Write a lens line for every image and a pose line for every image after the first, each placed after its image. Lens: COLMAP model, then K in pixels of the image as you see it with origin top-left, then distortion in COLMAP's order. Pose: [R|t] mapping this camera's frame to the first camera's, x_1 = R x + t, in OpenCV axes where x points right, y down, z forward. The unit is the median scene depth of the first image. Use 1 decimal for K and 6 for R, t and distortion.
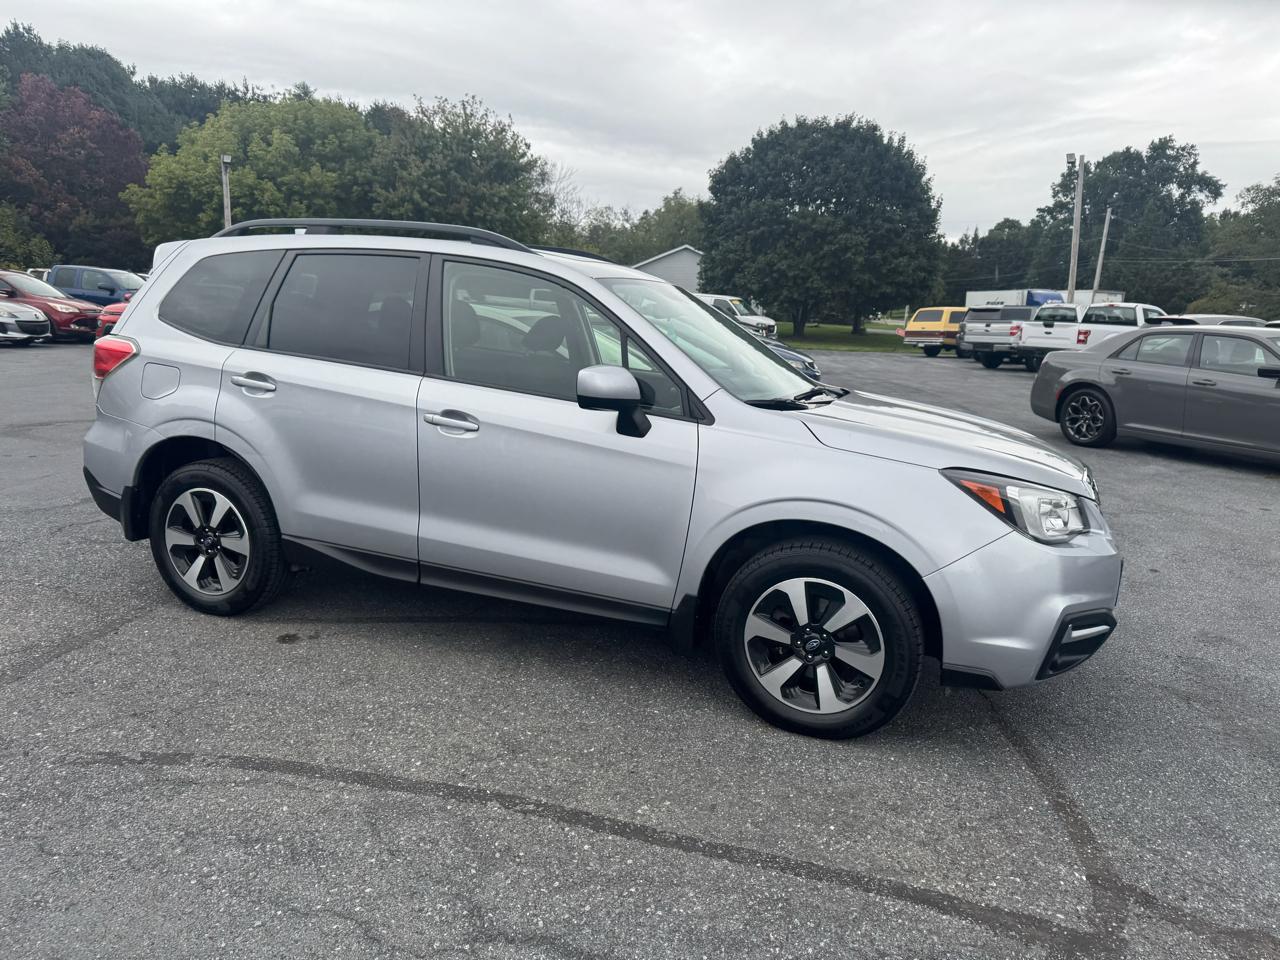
lens RADIAL K [[907.3, 0, 645.5], [0, 907.3, 477.4], [0, 0, 1]] dist [0.043171, -0.048427]
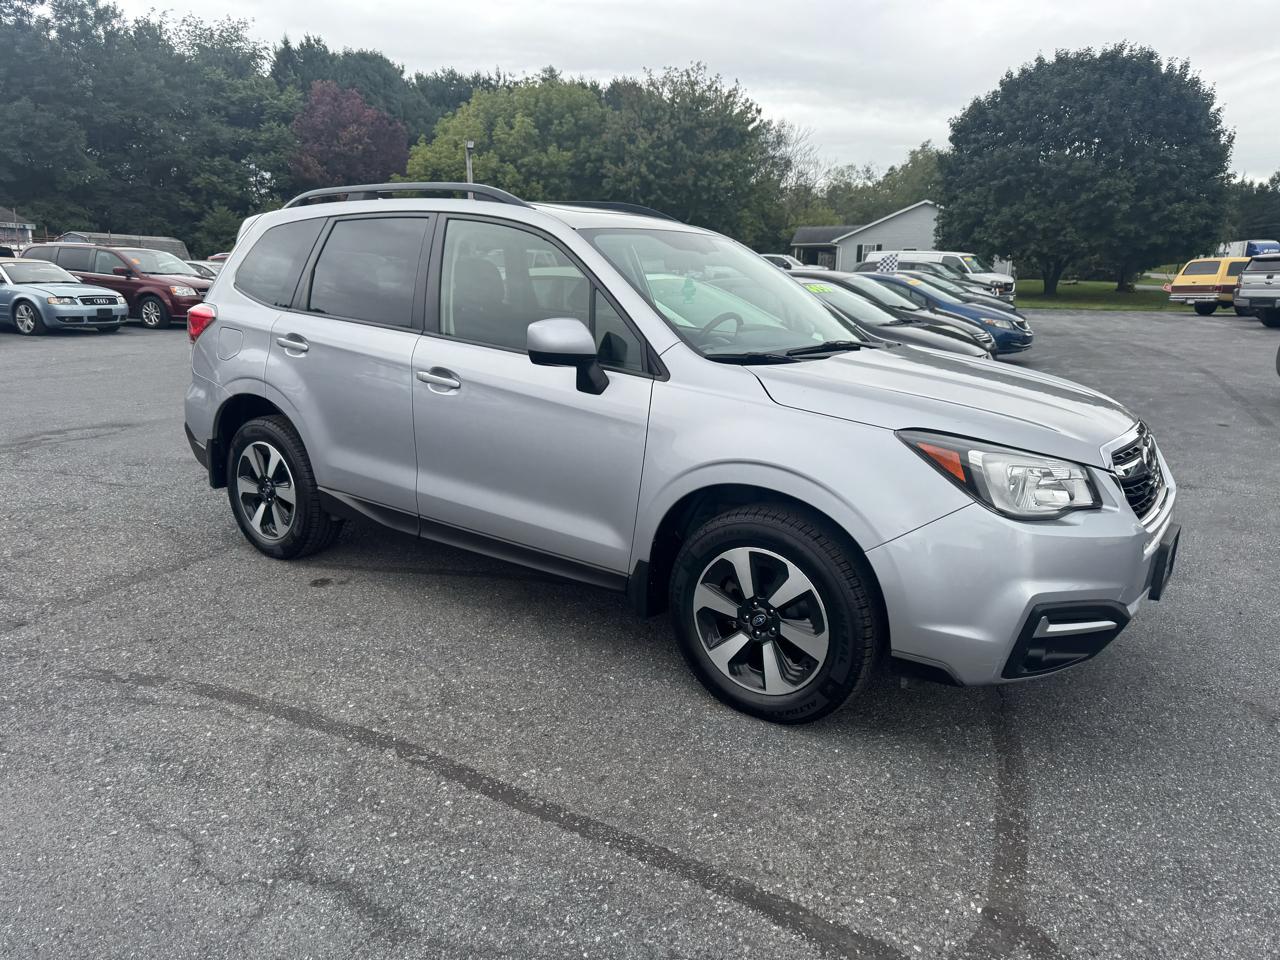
lens RADIAL K [[907.3, 0, 634.5], [0, 907.3, 480.3], [0, 0, 1]] dist [0.043171, -0.048427]
pose [[0.962989, 0.027979, -0.268083, 0.235101], [-0.018321, 0.999092, 0.038461, 0.007832], [0.268916, -0.032126, 0.962628, 0.067791]]
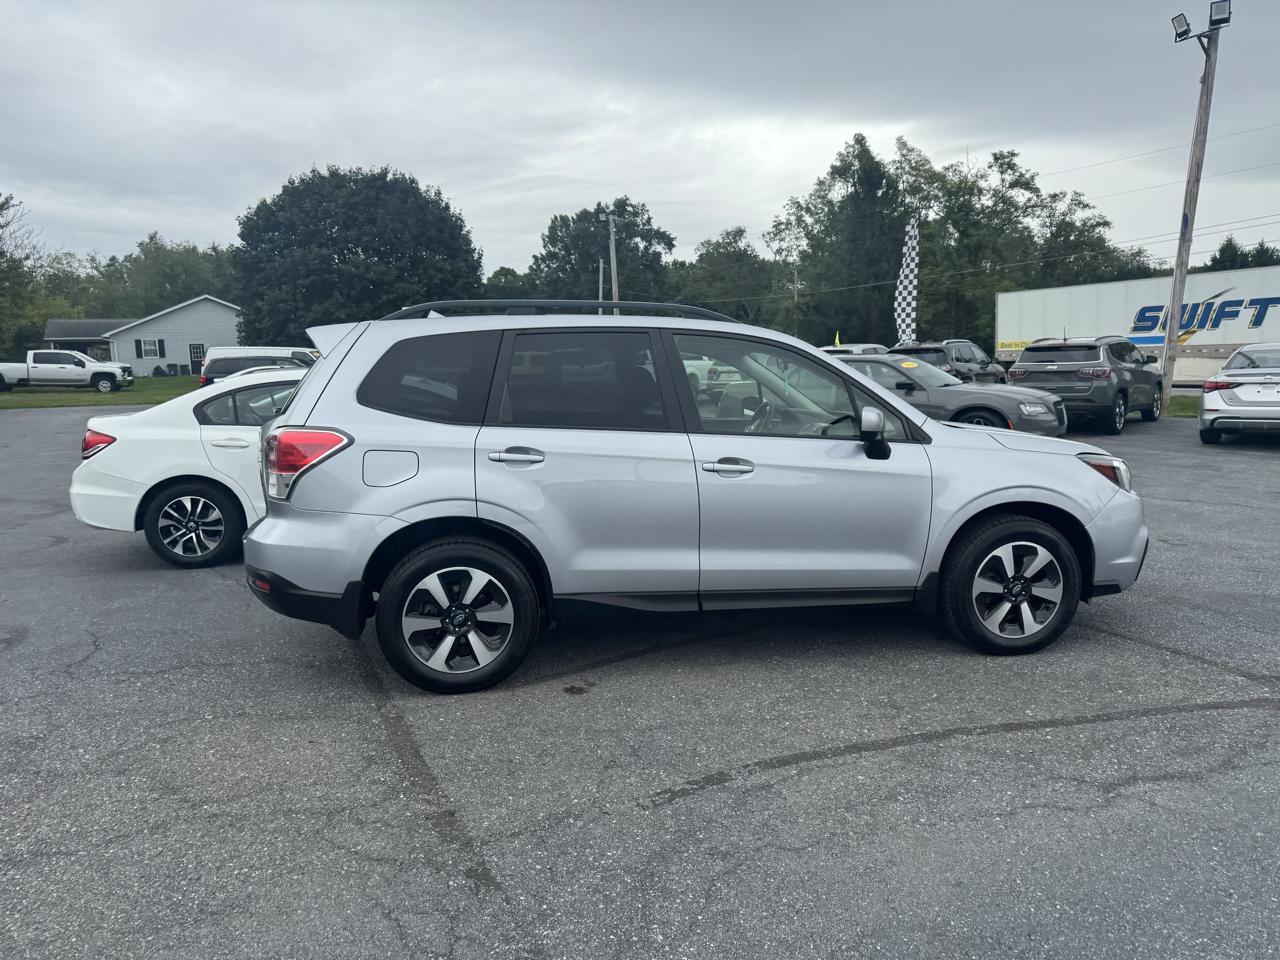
lens RADIAL K [[907.3, 0, 646.7], [0, 907.3, 484.6], [0, 0, 1]] dist [0.043171, -0.048427]
pose [[0.861232, -0.123627, 0.492946, -0.769451], [0.143479, 0.989650, -0.002478, -0.044478], [-0.487538, 0.072861, 0.870057, 0.021974]]
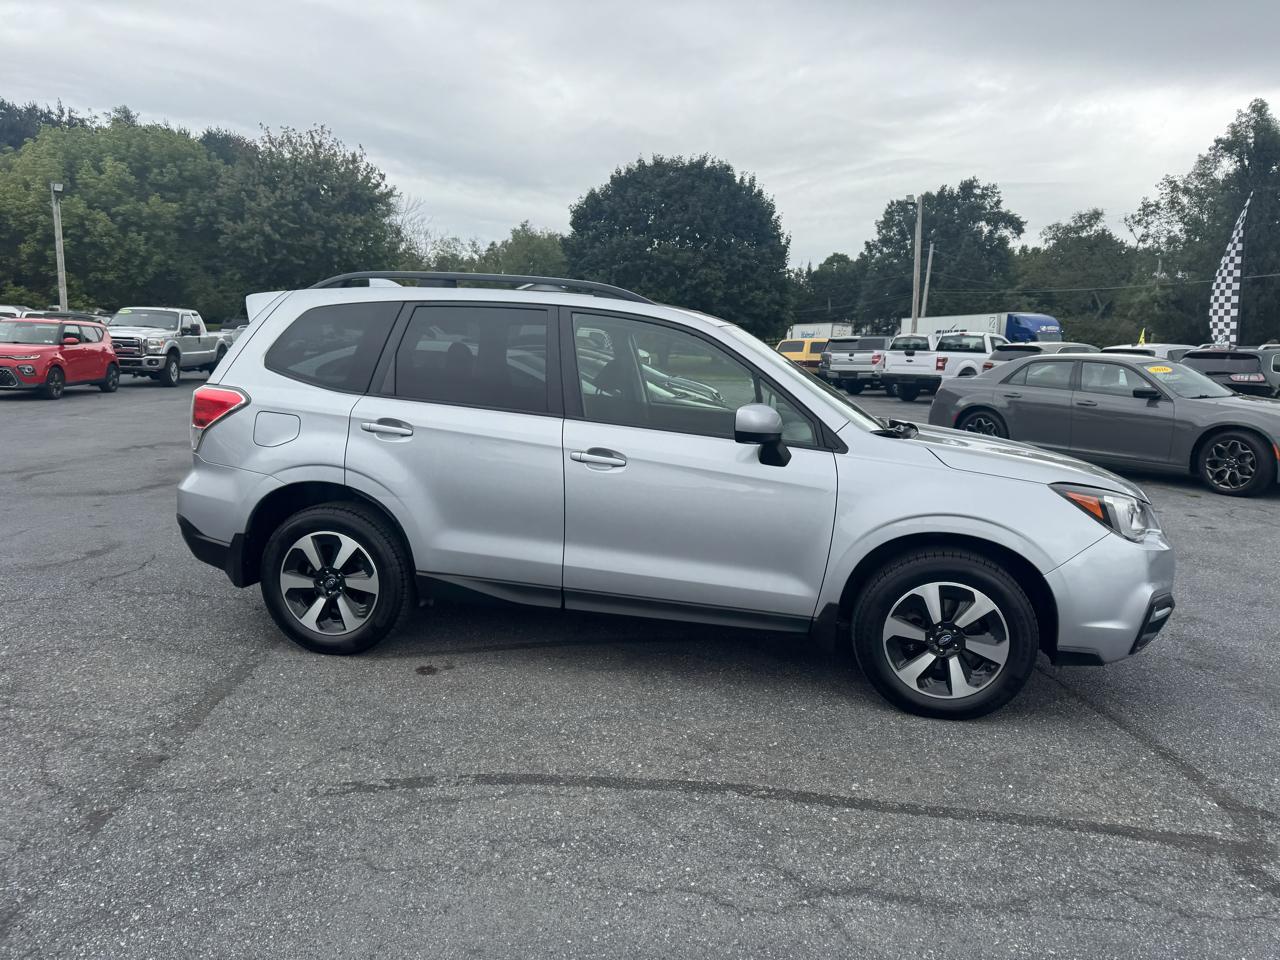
lens RADIAL K [[907.3, 0, 647.4], [0, 907.3, 479.9], [0, 0, 1]] dist [0.043171, -0.048427]
pose [[0.985499, -0.037130, 0.165568, -0.290466], [0.042146, 0.998750, -0.026885, -0.003195], [-0.164363, 0.033473, 0.985832, -0.072970]]
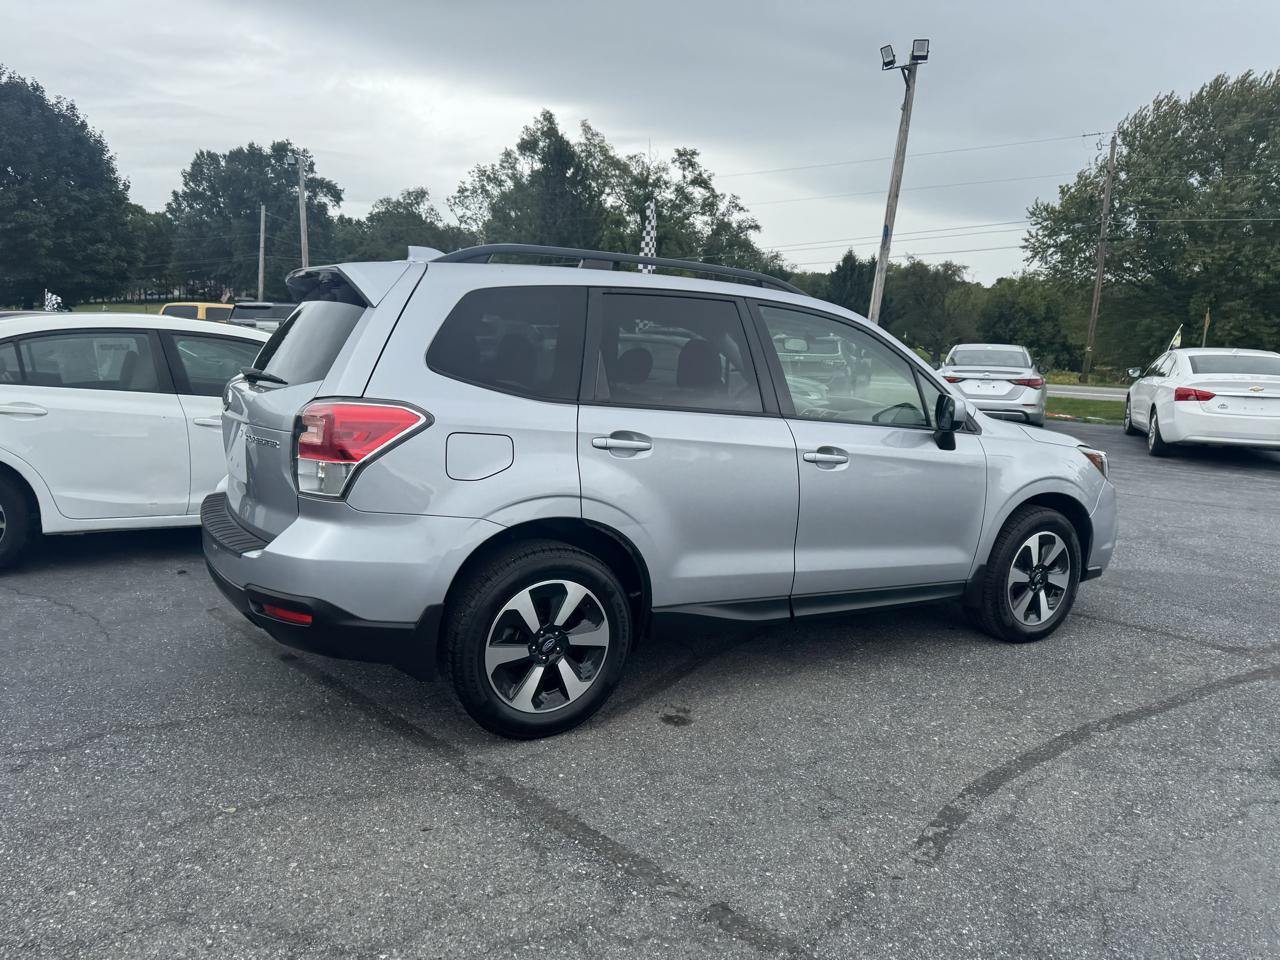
lens RADIAL K [[907.3, 0, 651.9], [0, 907.3, 474.9], [0, 0, 1]] dist [0.043171, -0.048427]
pose [[0.626204, -0.131282, 0.768527, -1.008674], [0.126087, 0.989798, 0.066344, -0.119417], [-0.769397, 0.055356, 0.636368, 0.412596]]
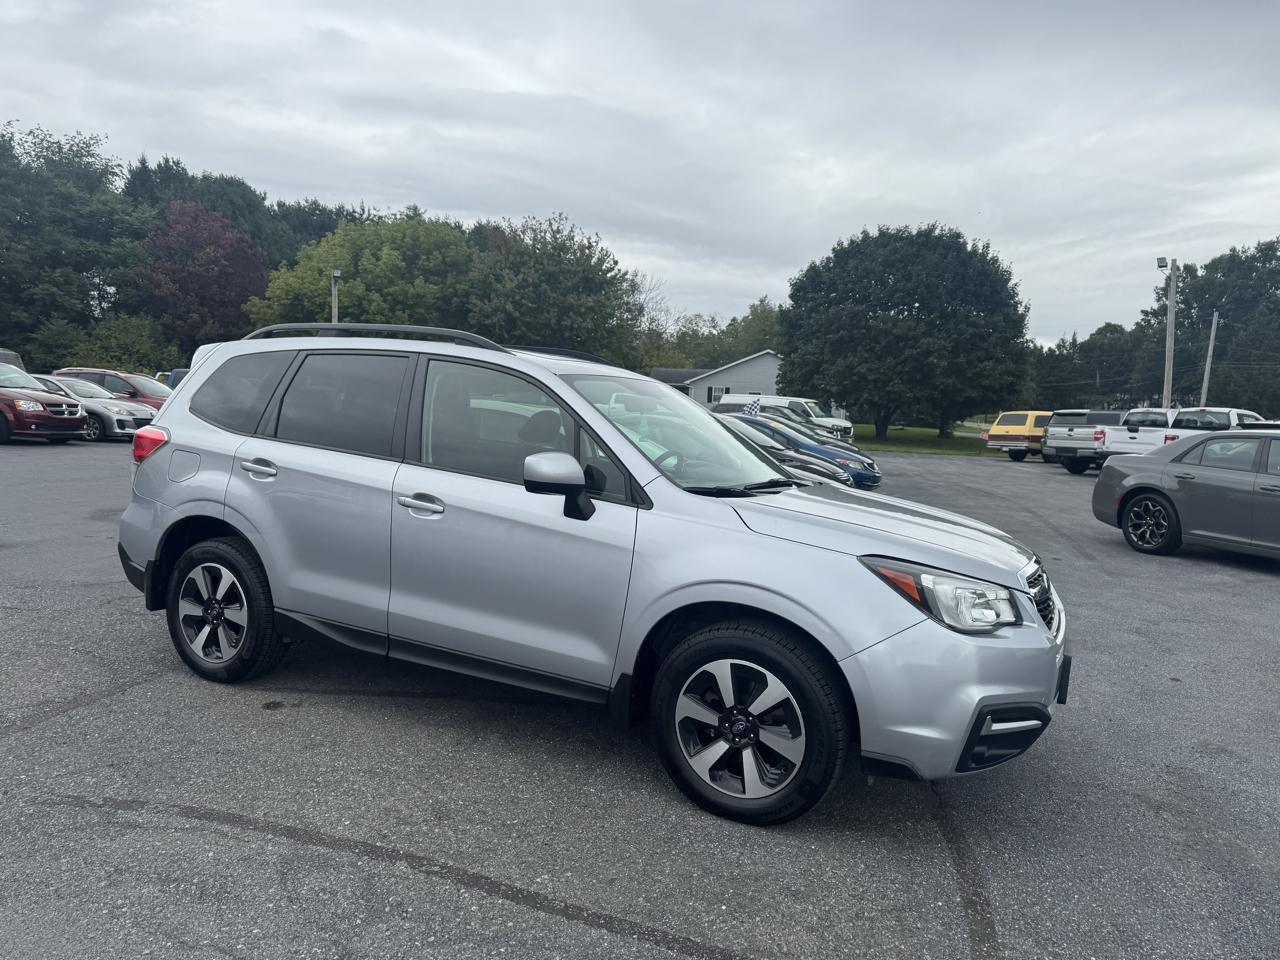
lens RADIAL K [[907.3, 0, 631.7], [0, 907.3, 481.0], [0, 0, 1]] dist [0.043171, -0.048427]
pose [[0.993479, 0.014000, -0.113151, 0.136181], [-0.026066, 0.994038, -0.105874, 0.016596], [0.110994, 0.108133, 0.987921, -0.036365]]
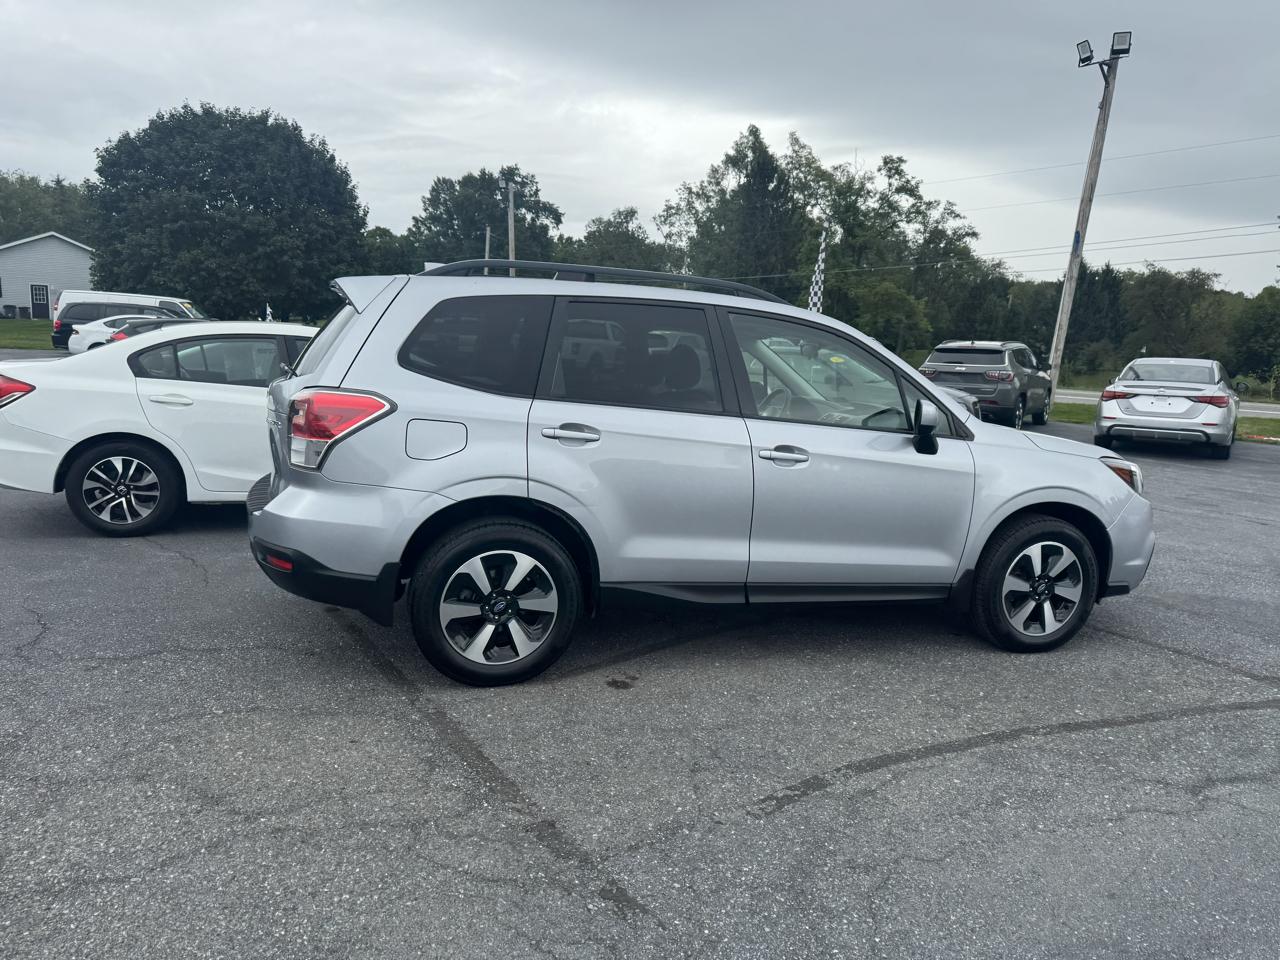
lens RADIAL K [[907.3, 0, 649.9], [0, 907.3, 482.1], [0, 0, 1]] dist [0.043171, -0.048427]
pose [[0.786162, -0.098464, 0.610126, -0.901597], [0.097672, 0.994615, 0.034662, -0.072537], [-0.610253, 0.032342, 0.791546, 0.175882]]
